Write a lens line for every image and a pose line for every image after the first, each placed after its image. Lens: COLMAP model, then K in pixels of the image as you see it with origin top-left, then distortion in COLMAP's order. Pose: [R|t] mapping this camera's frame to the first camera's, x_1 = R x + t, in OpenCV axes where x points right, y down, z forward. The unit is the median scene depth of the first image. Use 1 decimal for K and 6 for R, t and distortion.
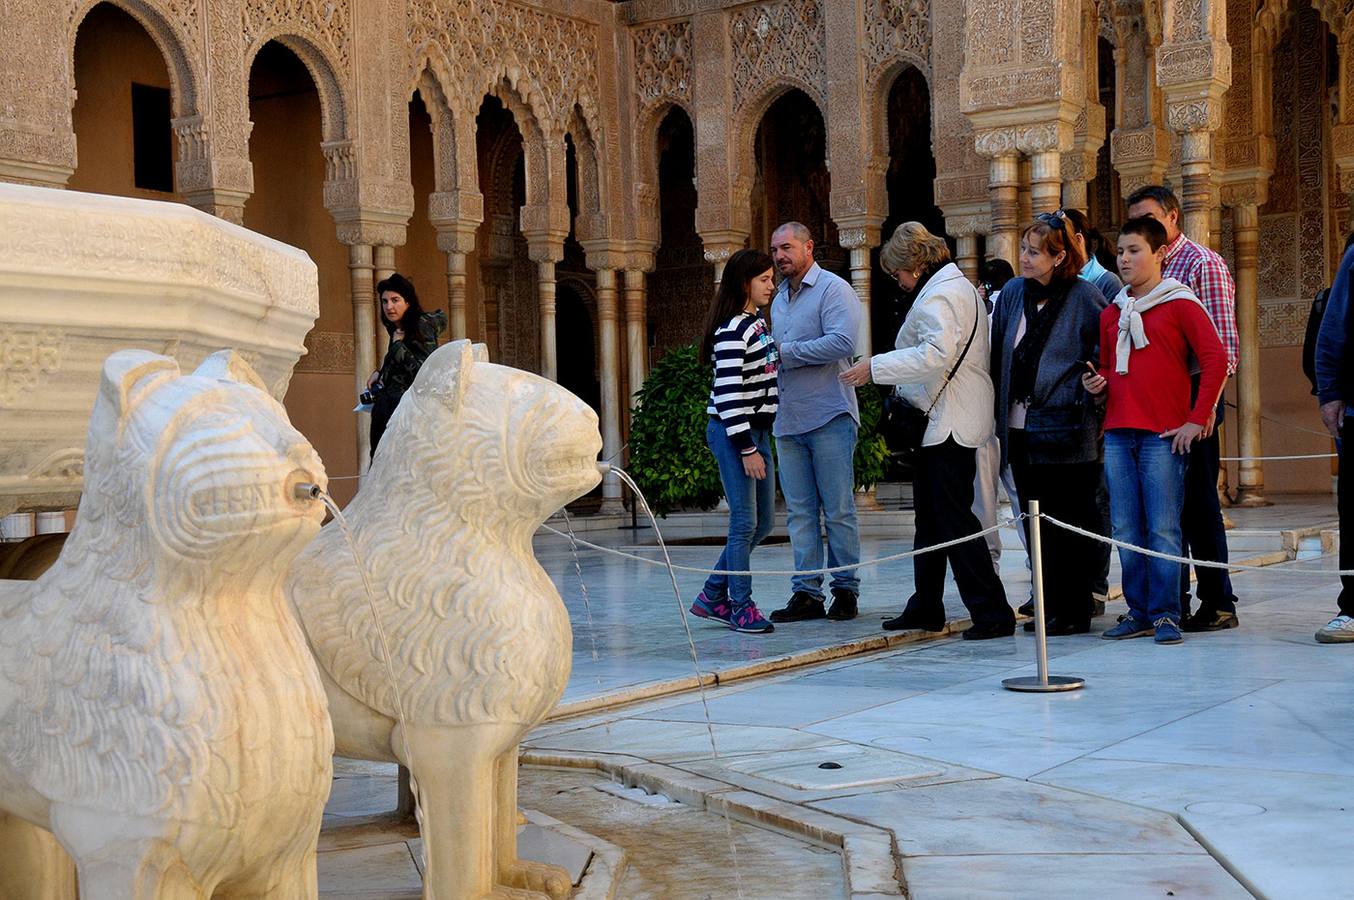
lens RADIAL K [[1956.1, 0, 658.4], [0, 1956.1, 457.6], [0, 0, 1]] dist [0.161219, 0.104379]
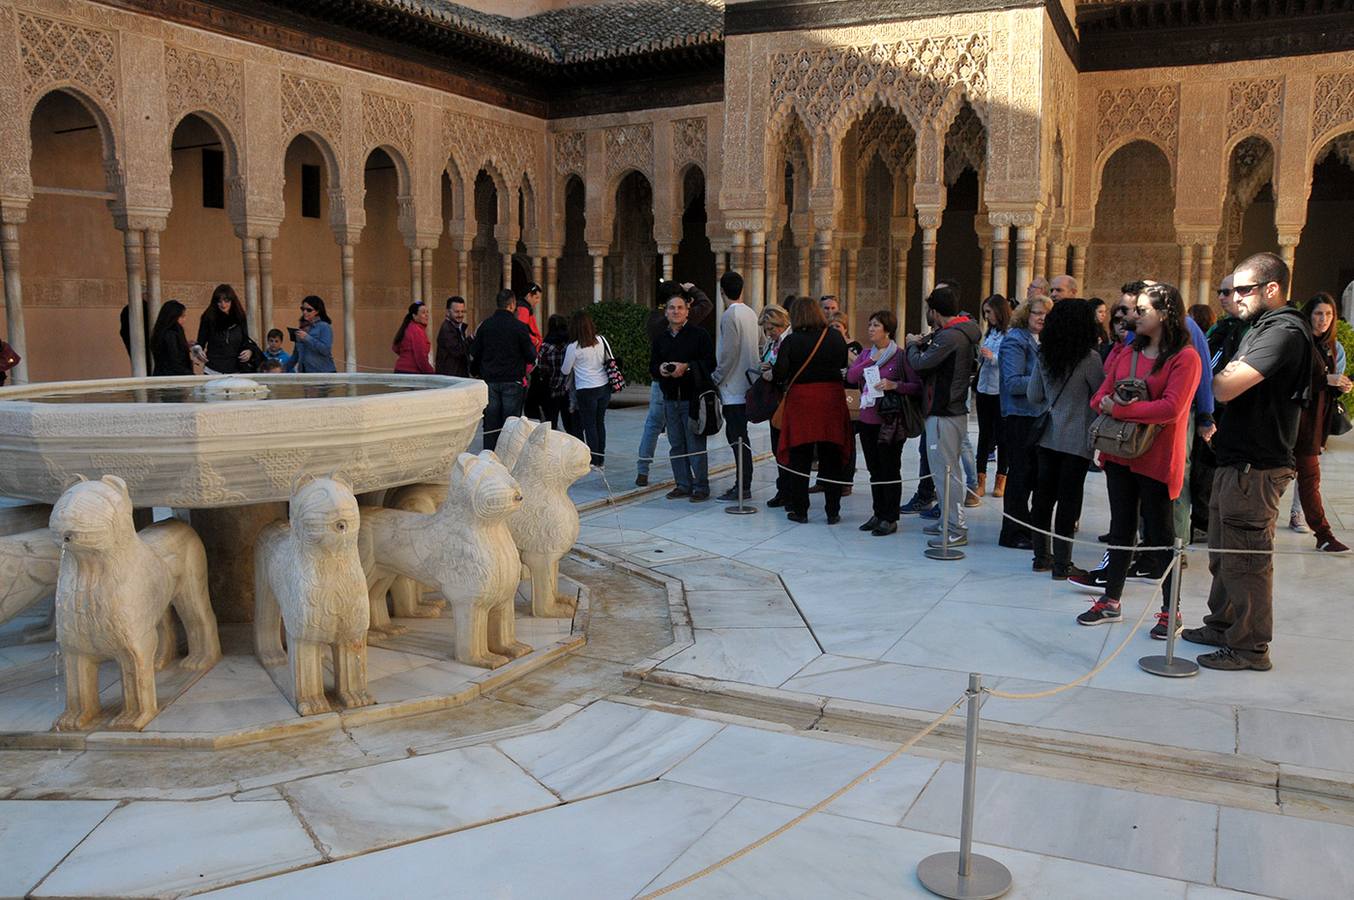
lens RADIAL K [[1127.6, 0, 674.6], [0, 1127.6, 467.4], [0, 0, 1]] dist [-0.184171, 0.139065]
pose [[0.992629, 0.018663, 0.119747, -0.024244], [-0.034763, 0.990398, 0.133804, -0.050994], [-0.116100, -0.136980, 0.983746, -0.155688]]
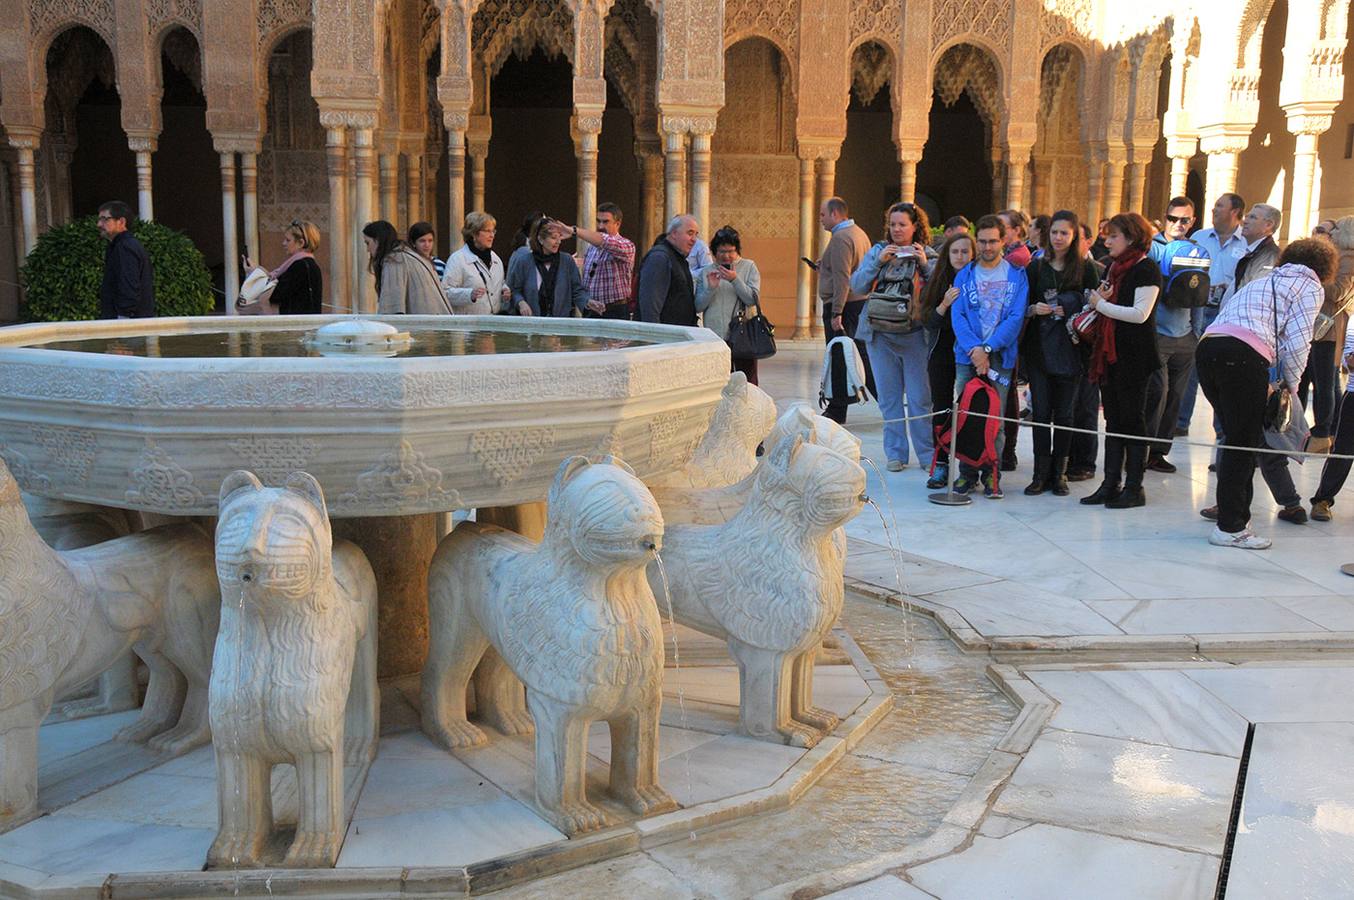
lens RADIAL K [[1432.7, 0, 677.0], [0, 1432.7, 450.0], [0, 0, 1]] dist [-0.094934, 0.333209]
pose [[0.779729, -0.047926, 0.624280, -0.281358], [-0.038859, 0.991440, 0.124649, -0.040255], [-0.624910, -0.121452, 0.771192, -0.071814]]
